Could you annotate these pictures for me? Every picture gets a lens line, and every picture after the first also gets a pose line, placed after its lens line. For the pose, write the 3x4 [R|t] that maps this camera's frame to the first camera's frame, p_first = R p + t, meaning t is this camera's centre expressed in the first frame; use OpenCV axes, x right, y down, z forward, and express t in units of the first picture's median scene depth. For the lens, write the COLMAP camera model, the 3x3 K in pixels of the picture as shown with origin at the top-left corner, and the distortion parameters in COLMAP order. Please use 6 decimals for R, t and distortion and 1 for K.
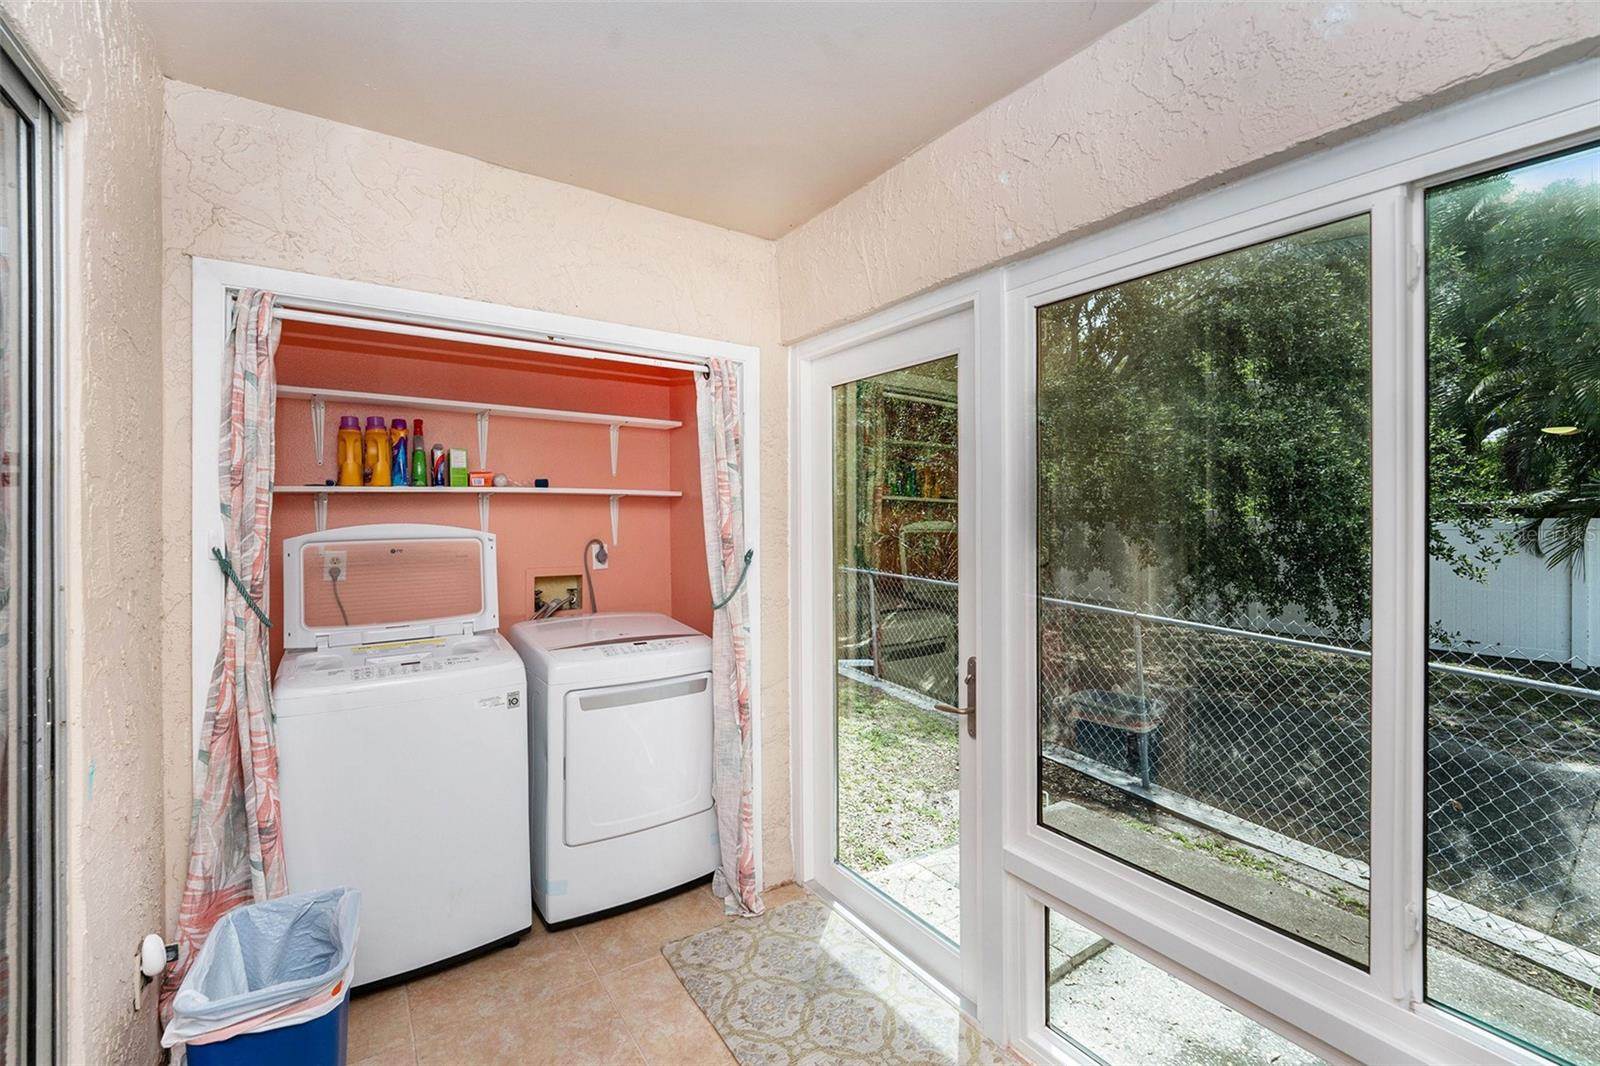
lens RADIAL K [[660.2, 0, 812.4], [0, 660.2, 515.5], [0, 0, 1]] dist [-0.035539, 0.013092]
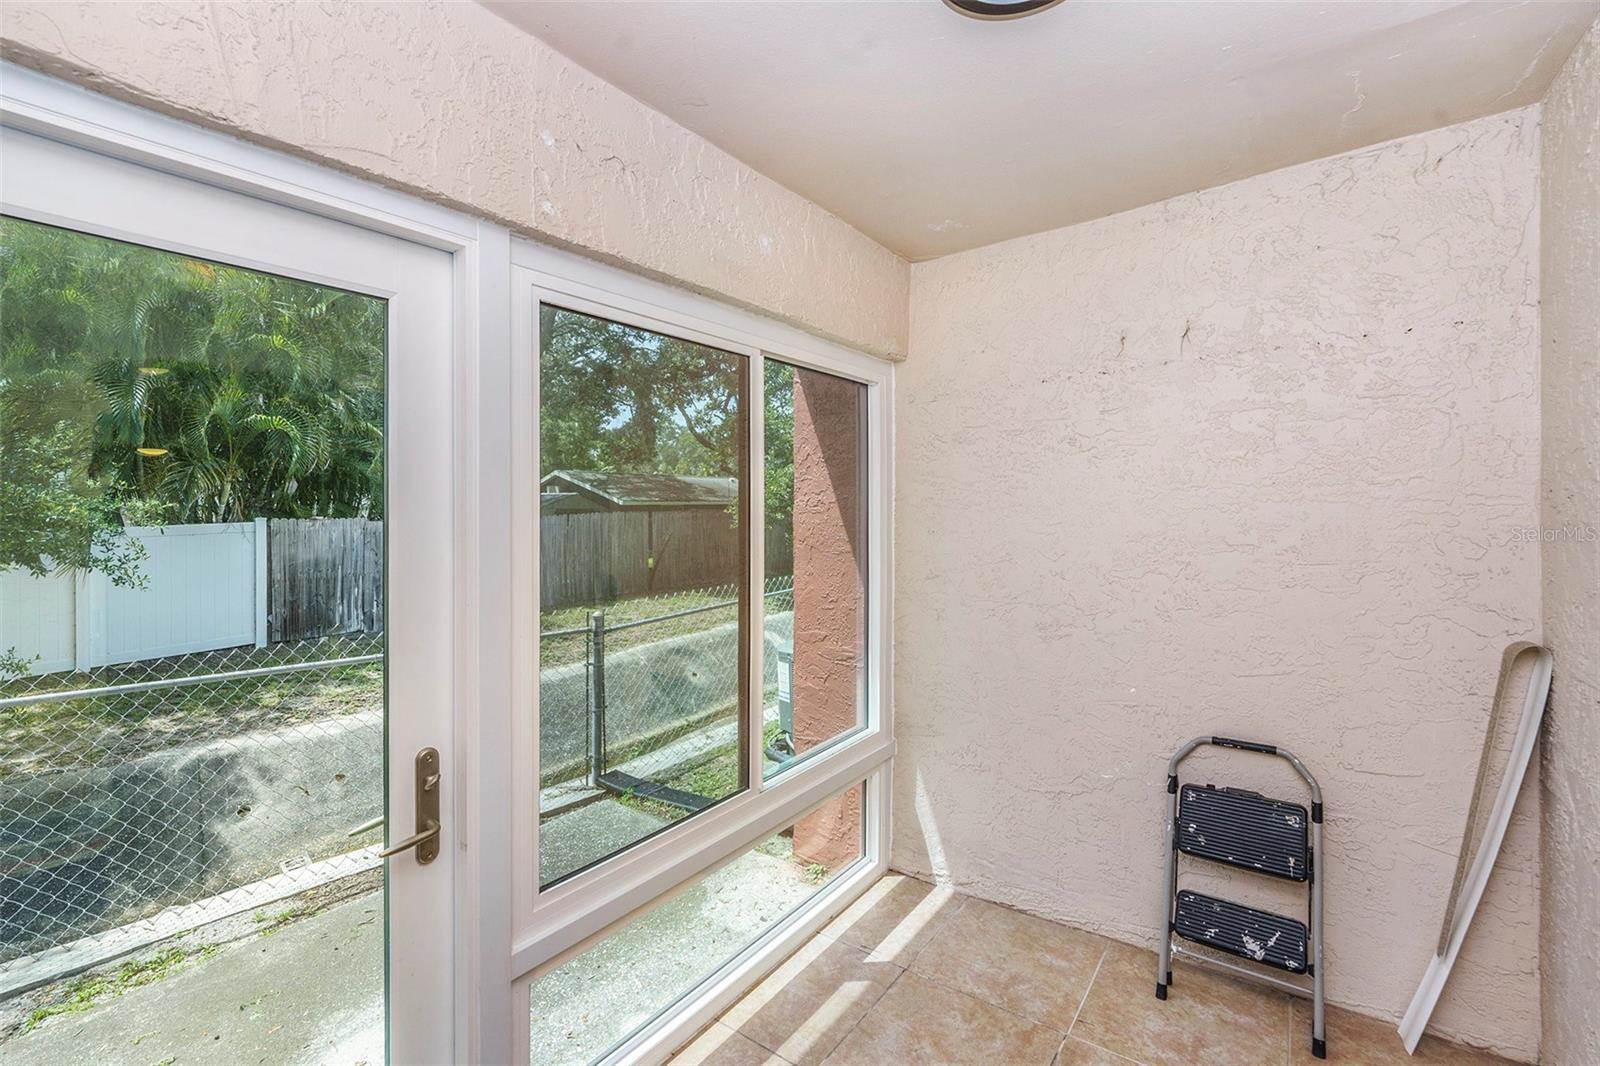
lens RADIAL K [[660.2, 0, 812.4], [0, 660.2, 515.5], [0, 0, 1]] dist [-0.035539, 0.013092]
pose [[-0.303454, -0.000136, 0.952846, -0.265757], [0.008173, 0.999963, 0.002745, -0.009430], [-0.952811, 0.008621, -0.303442, 0.387003]]
